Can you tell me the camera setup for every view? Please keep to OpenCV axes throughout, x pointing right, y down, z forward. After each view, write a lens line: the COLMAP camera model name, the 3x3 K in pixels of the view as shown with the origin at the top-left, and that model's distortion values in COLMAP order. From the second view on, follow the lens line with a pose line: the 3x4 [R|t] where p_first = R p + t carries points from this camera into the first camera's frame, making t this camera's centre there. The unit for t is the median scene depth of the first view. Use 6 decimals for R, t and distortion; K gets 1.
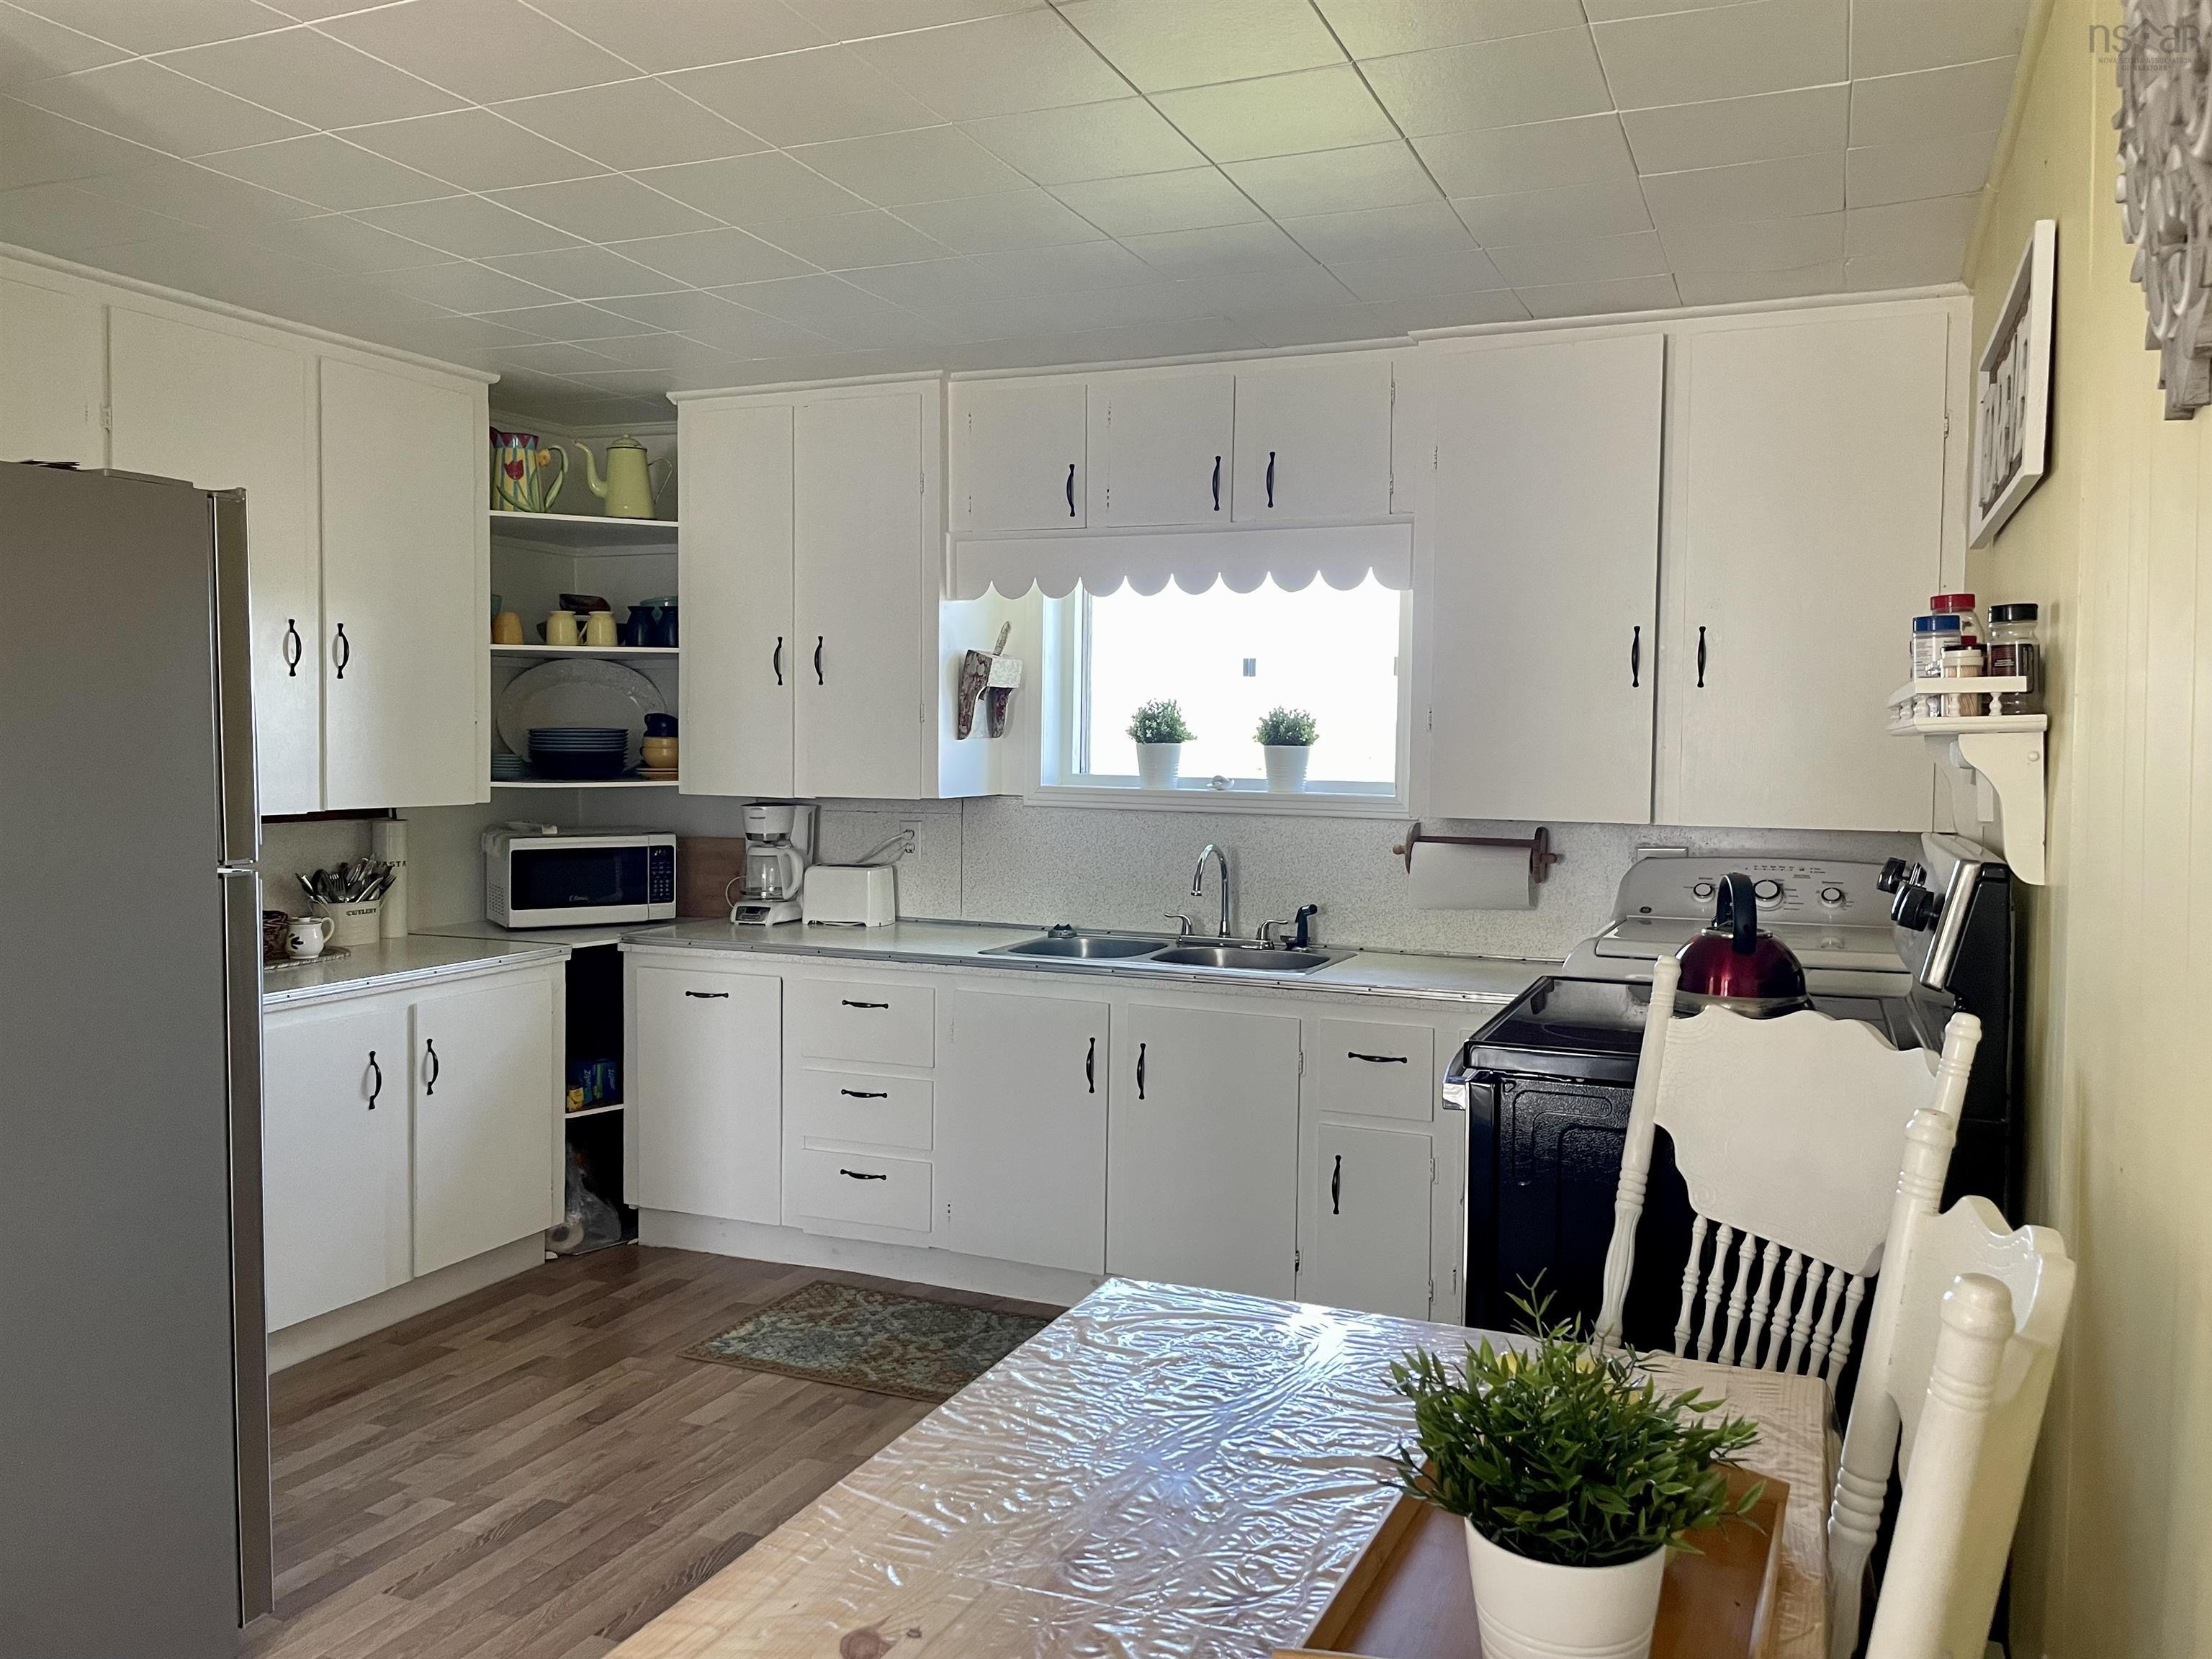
lens RADIAL K [[1662.8, 0, 1106.0], [0, 1662.8, 829.5], [0, 0, 1]] dist [0.061496, -0.001034]
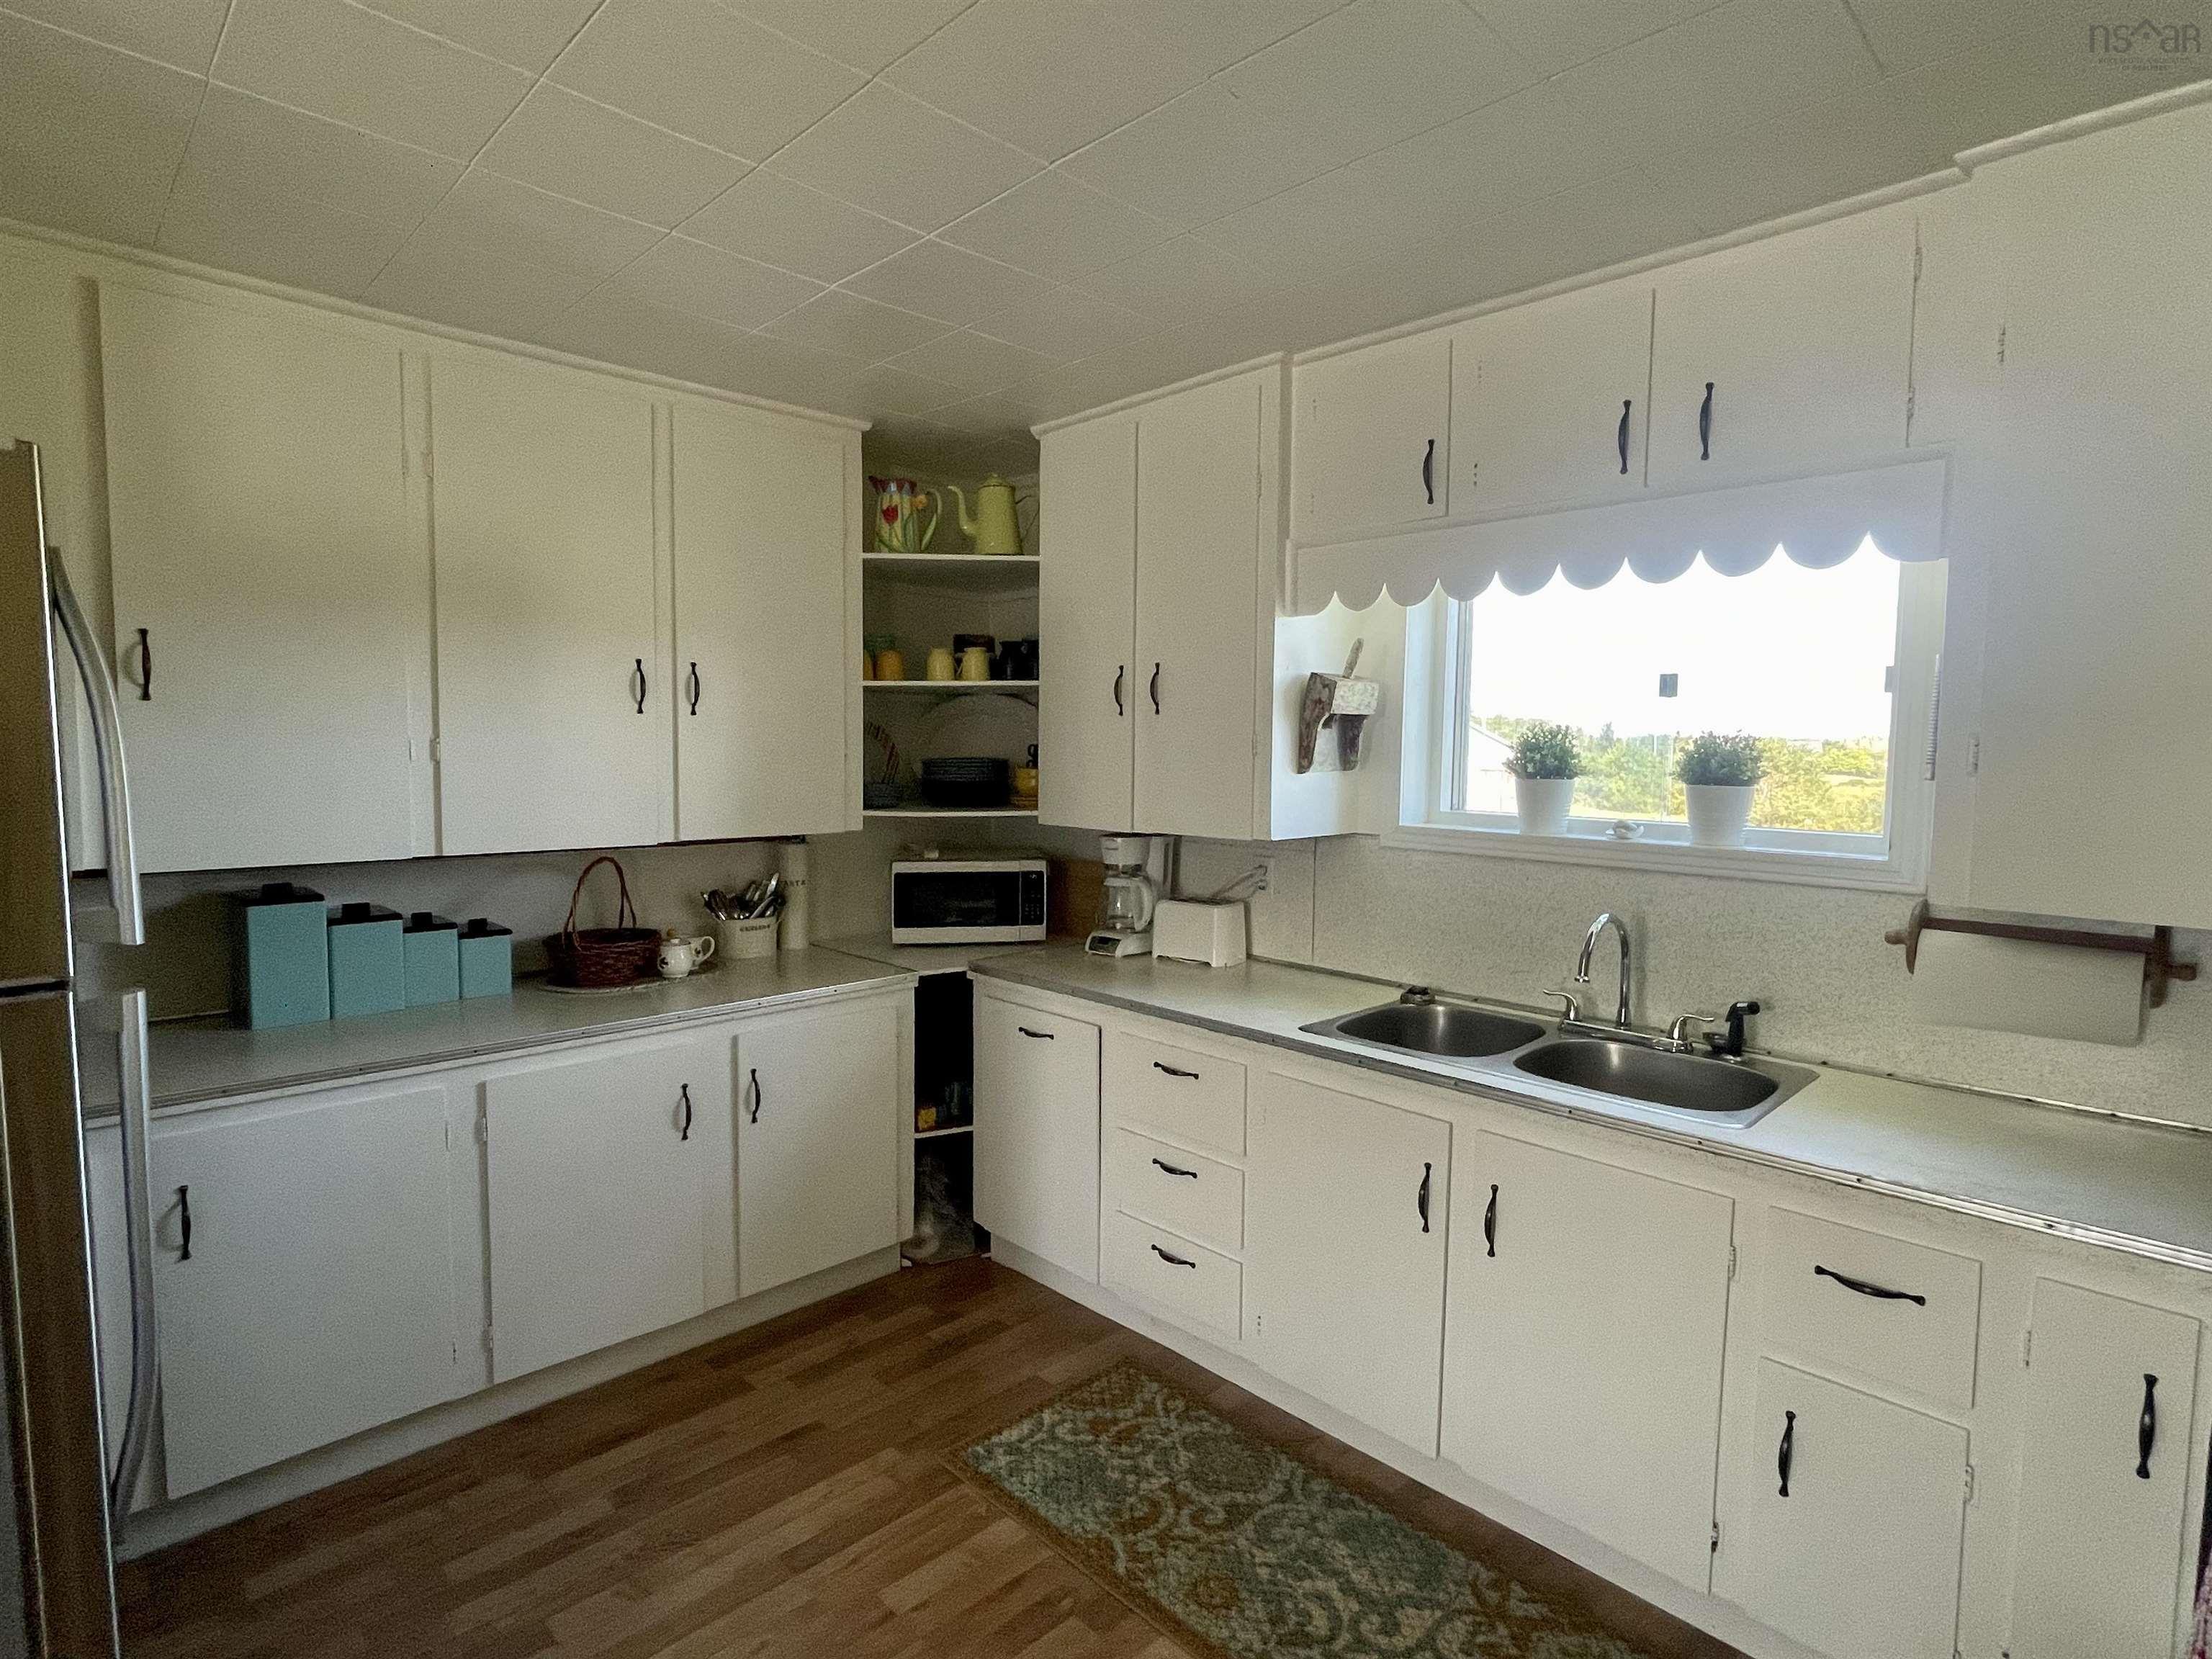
lens RADIAL K [[1111.9, 0, 1097.6], [0, 1111.9, 826.8], [0, 0, 1]] dist [-0.004504, -0.001739]
pose [[0.924657, 0.025514, -0.379946, 0.037555], [-0.019761, 0.999624, 0.019033, -0.034646], [0.380289, -0.010091, 0.924813, 0.407221]]
